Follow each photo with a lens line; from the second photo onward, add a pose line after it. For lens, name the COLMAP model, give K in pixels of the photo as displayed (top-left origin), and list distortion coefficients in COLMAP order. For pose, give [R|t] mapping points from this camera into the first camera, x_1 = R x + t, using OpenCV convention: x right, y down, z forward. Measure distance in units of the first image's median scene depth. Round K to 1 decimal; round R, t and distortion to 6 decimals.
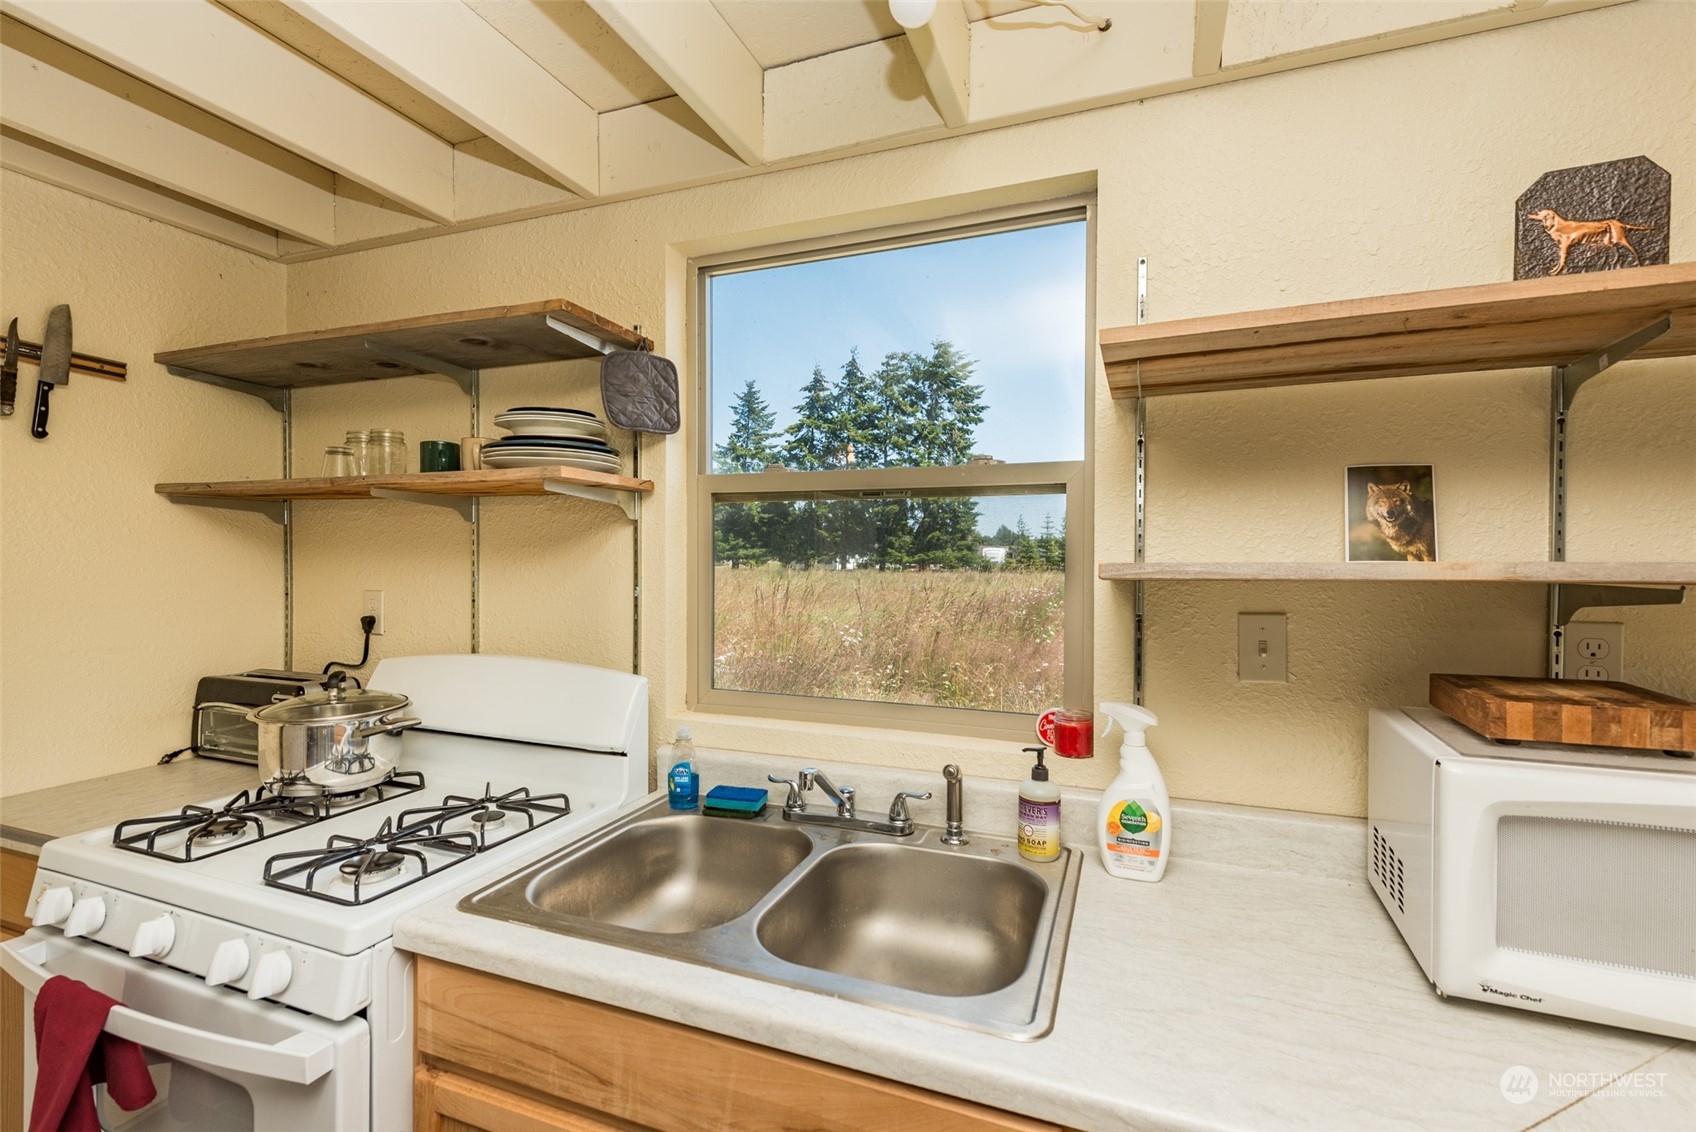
lens RADIAL K [[761.6, 0, 824.0], [0, 761.6, 566.7], [0, 0, 1]] dist [-0.000934, -0.000279]
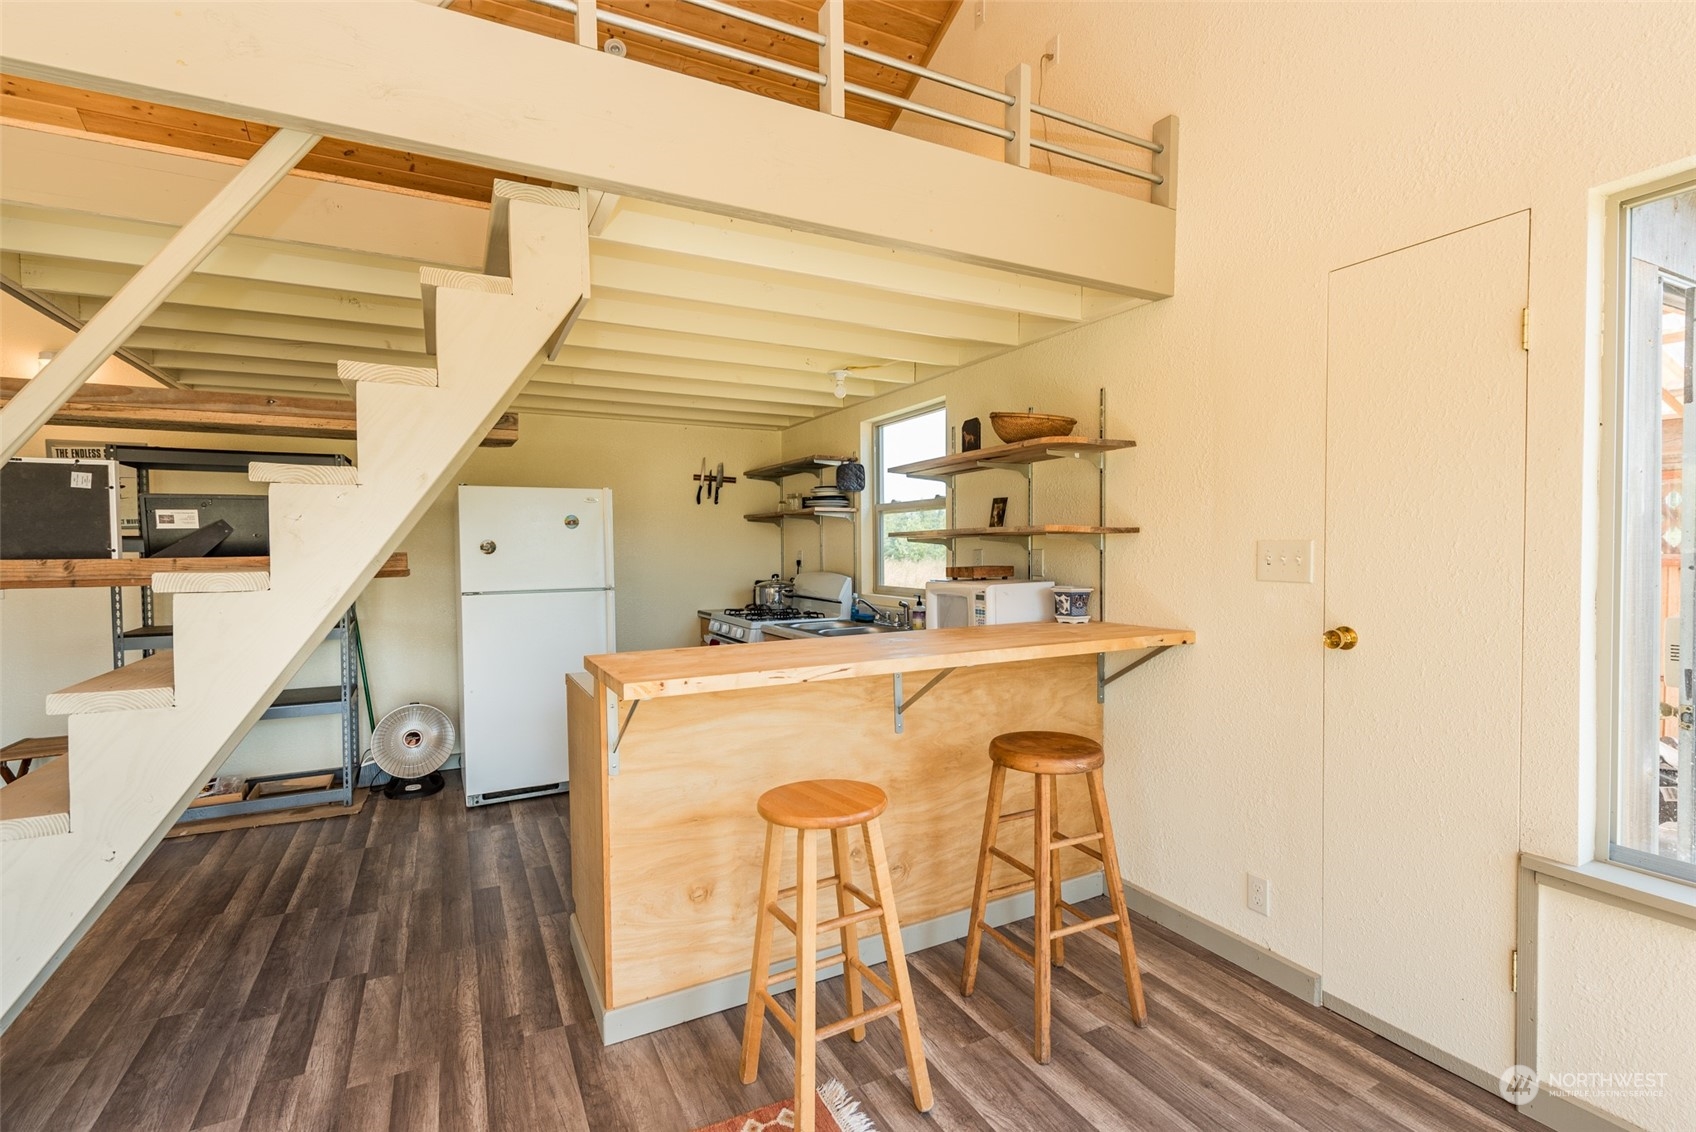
lens RADIAL K [[765.4, 0, 848.0], [0, 765.4, 566.0], [0, 0, 1]] dist [0.000106, 0.000235]
pose [[0.759233, 0.006298, -0.650789, 1.614045], [0.001279, 0.999937, 0.011168, 0.073522], [0.650818, -0.009312, 0.759177, -1.198537]]
